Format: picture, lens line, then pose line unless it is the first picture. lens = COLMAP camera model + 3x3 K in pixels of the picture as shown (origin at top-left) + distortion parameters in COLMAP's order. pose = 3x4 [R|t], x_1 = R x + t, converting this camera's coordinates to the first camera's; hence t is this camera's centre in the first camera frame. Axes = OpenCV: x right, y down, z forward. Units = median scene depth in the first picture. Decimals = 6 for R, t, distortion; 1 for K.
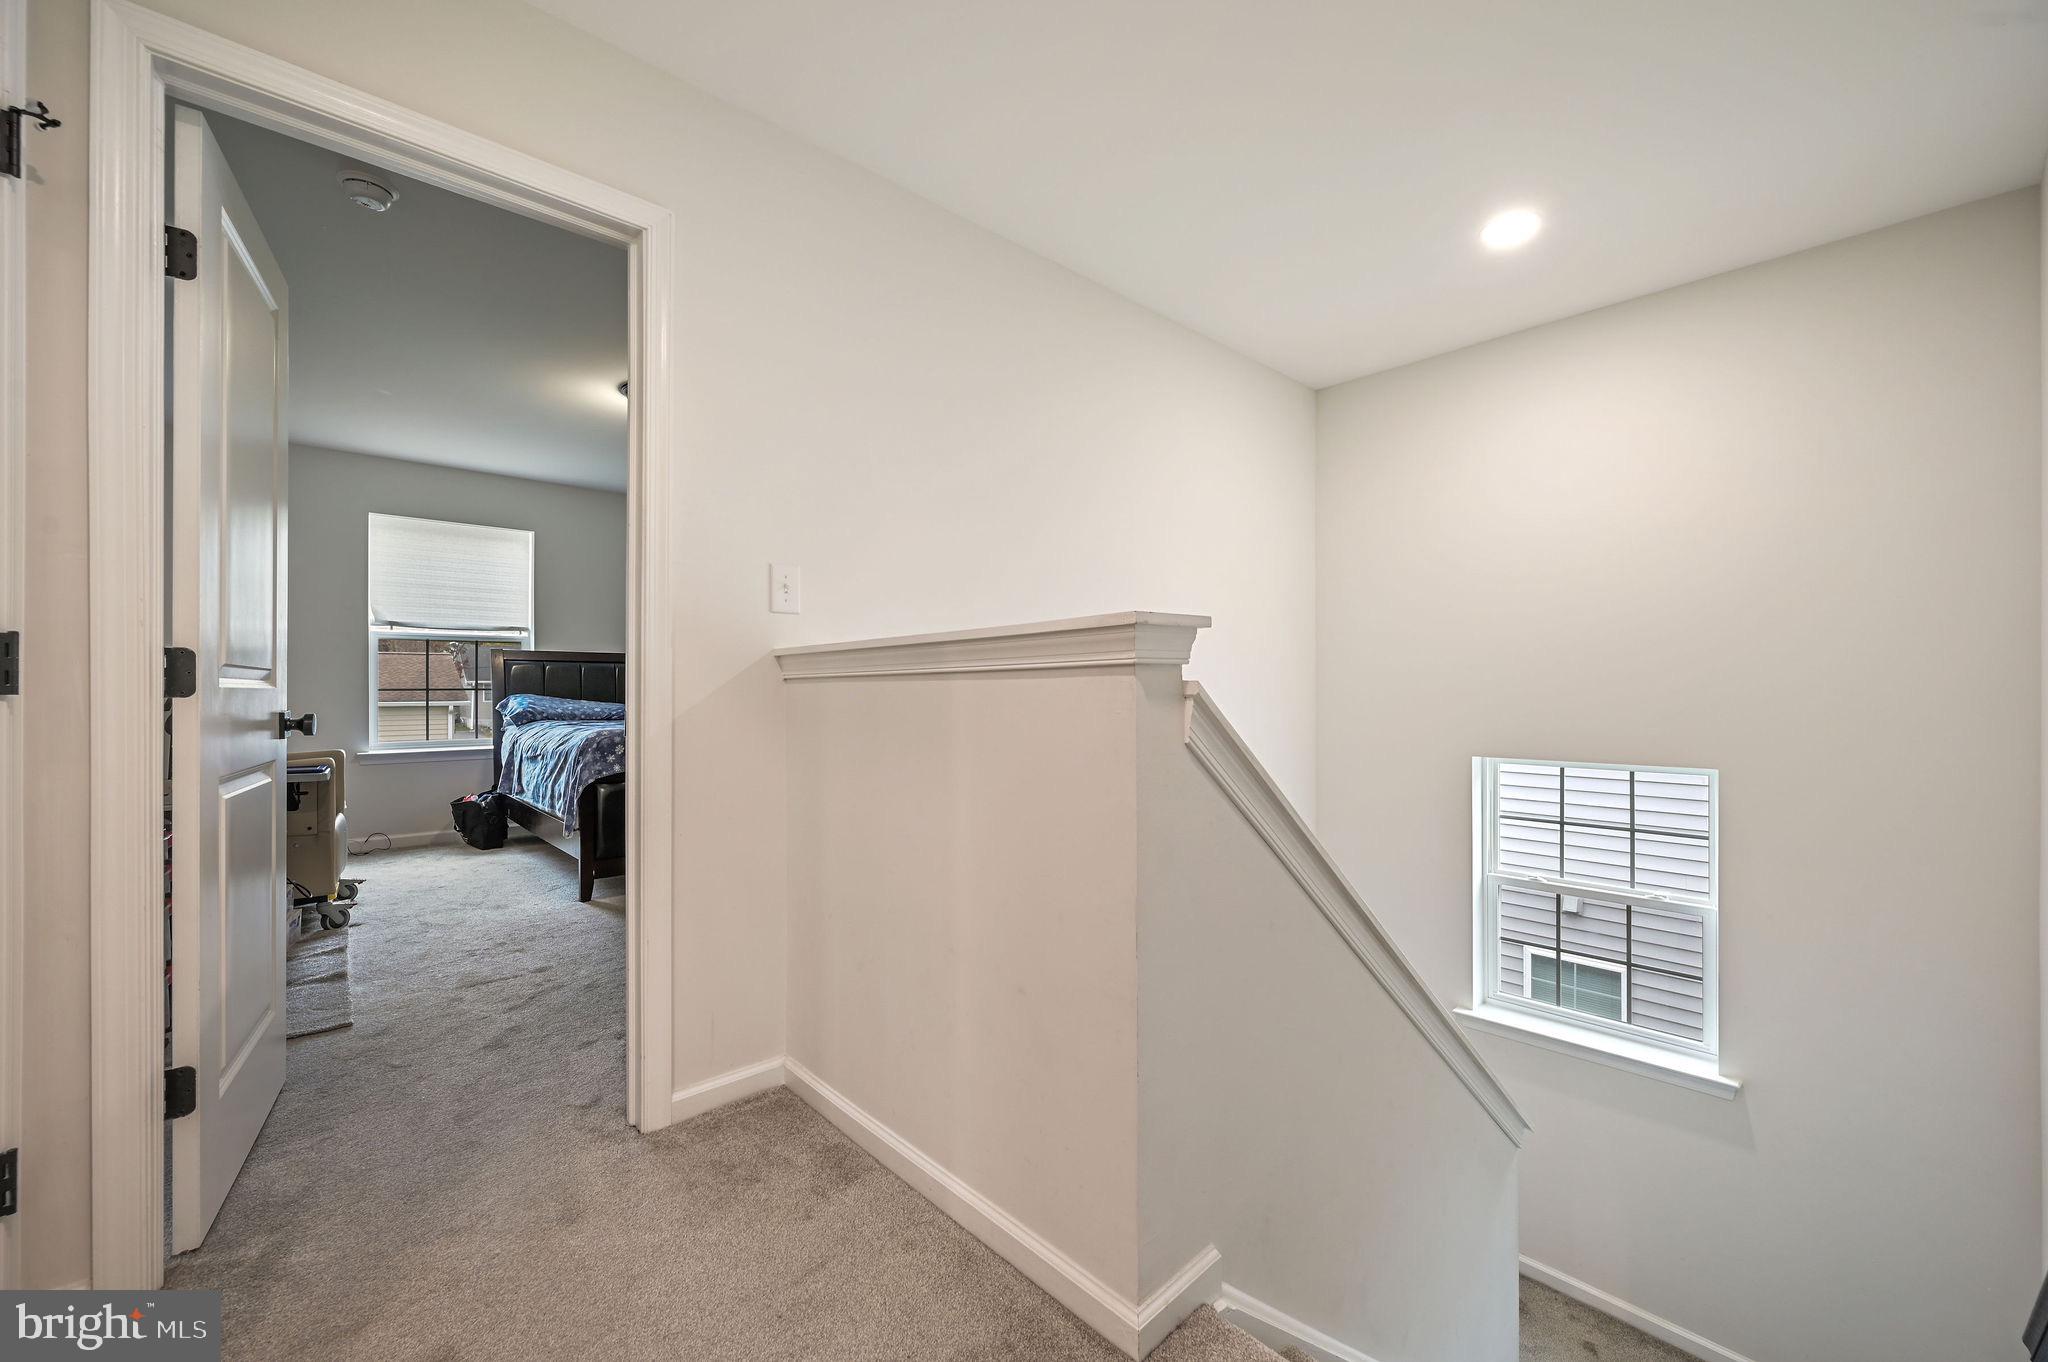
lens RADIAL K [[804.9, 0, 1022.3], [0, 804.9, 689.4], [0, 0, 1]] dist [-0.000632, -0.000083]
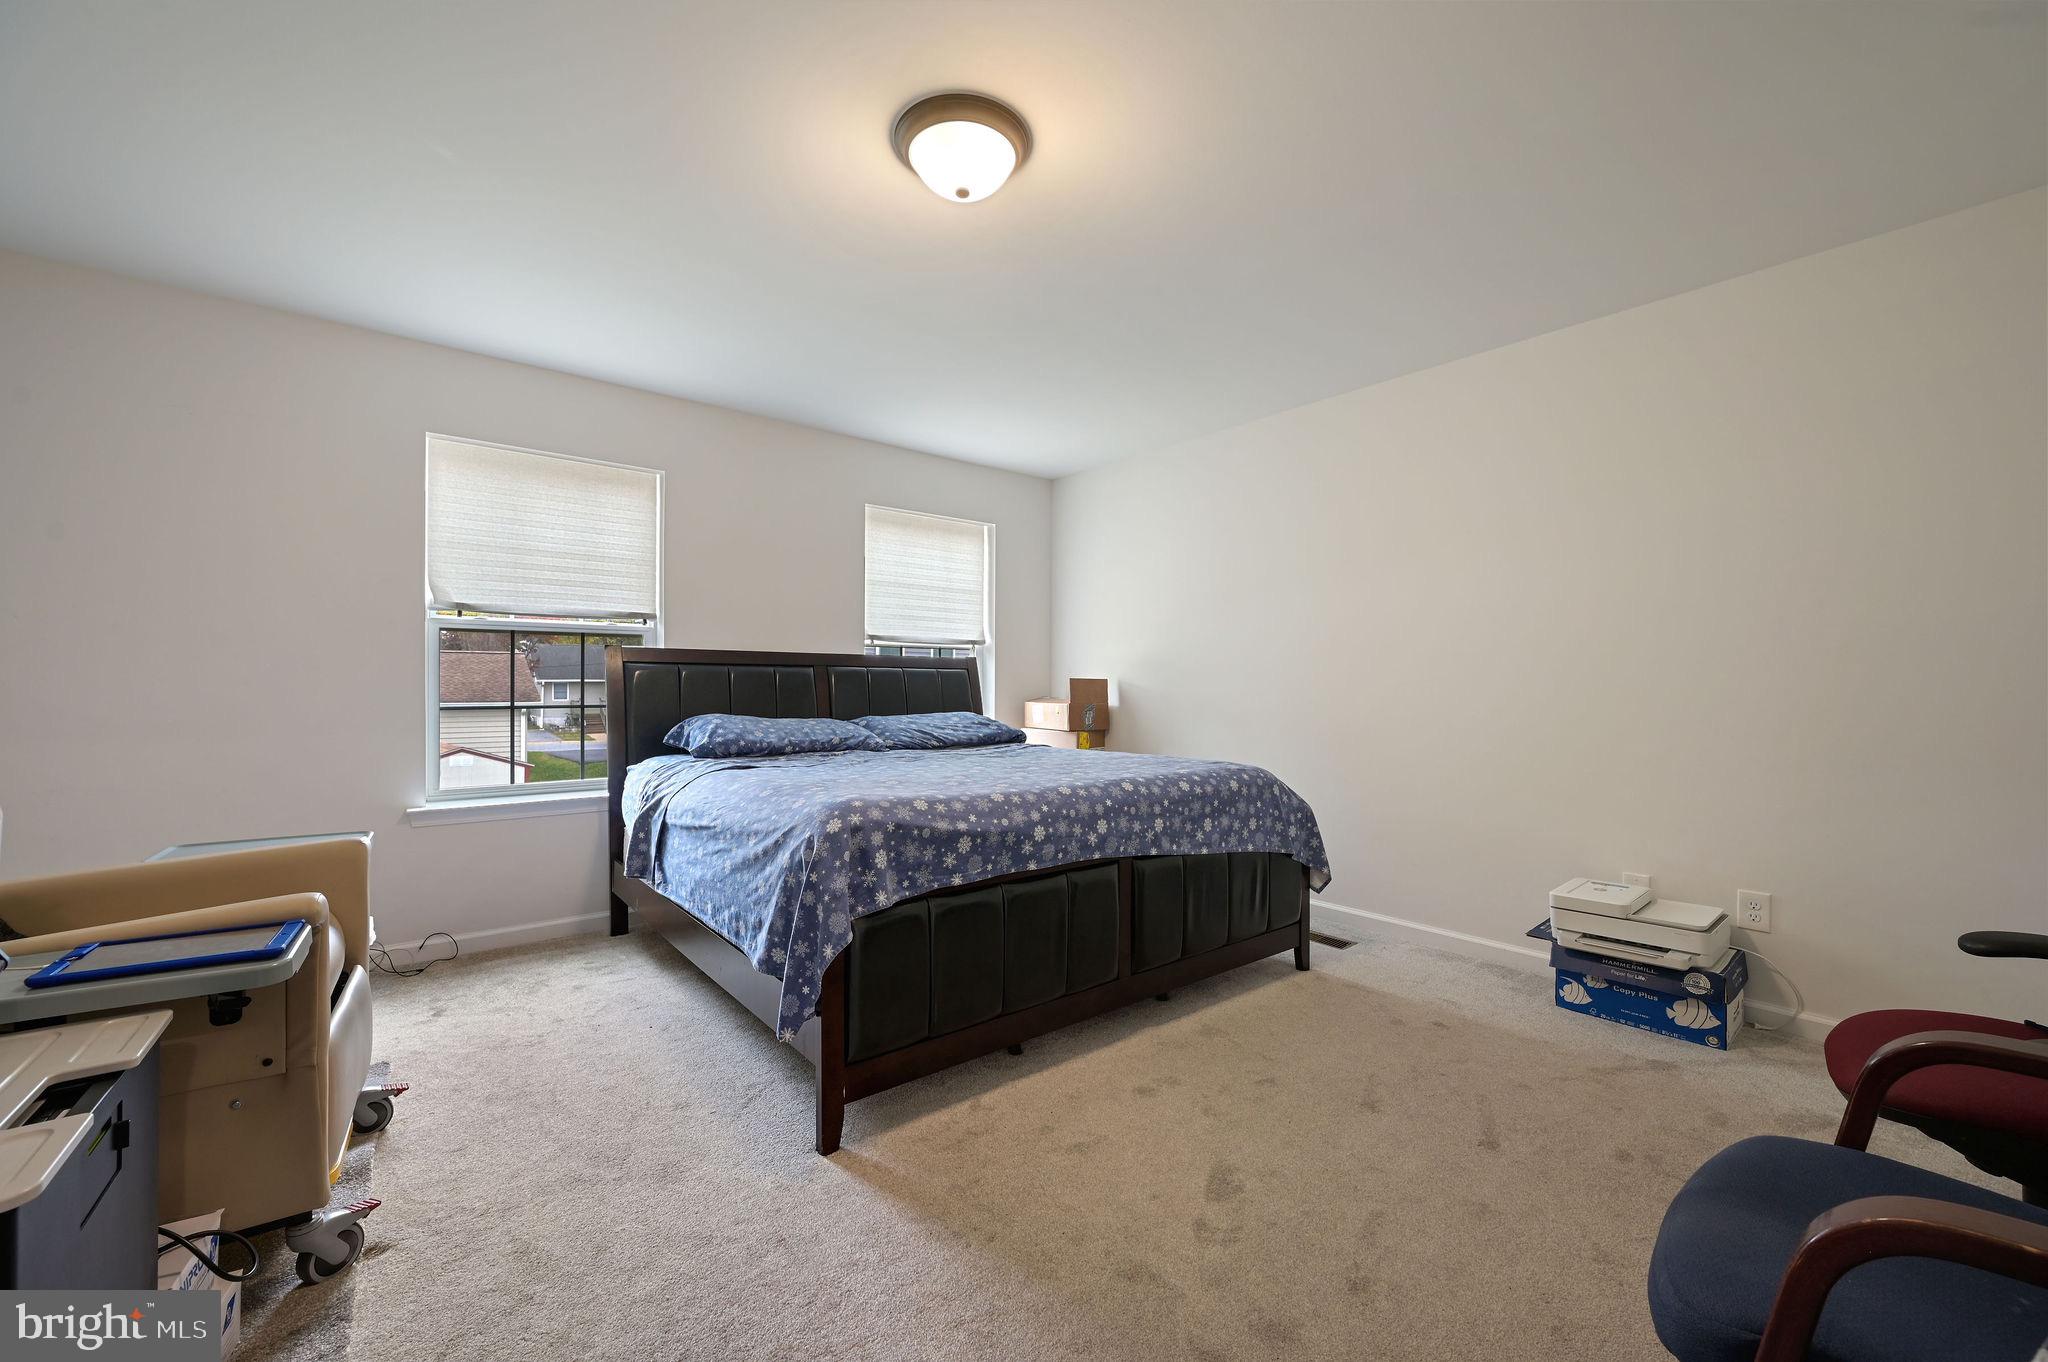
lens RADIAL K [[804.9, 0, 1022.3], [0, 804.9, 689.4], [0, 0, 1]] dist [-0.000632, -0.000083]
pose [[0.998178, 0.001921, -0.060307, -0.286961], [-0.001804, 0.999996, 0.001992, -0.017095], [0.060311, -0.001879, 0.998178, 0.373133]]
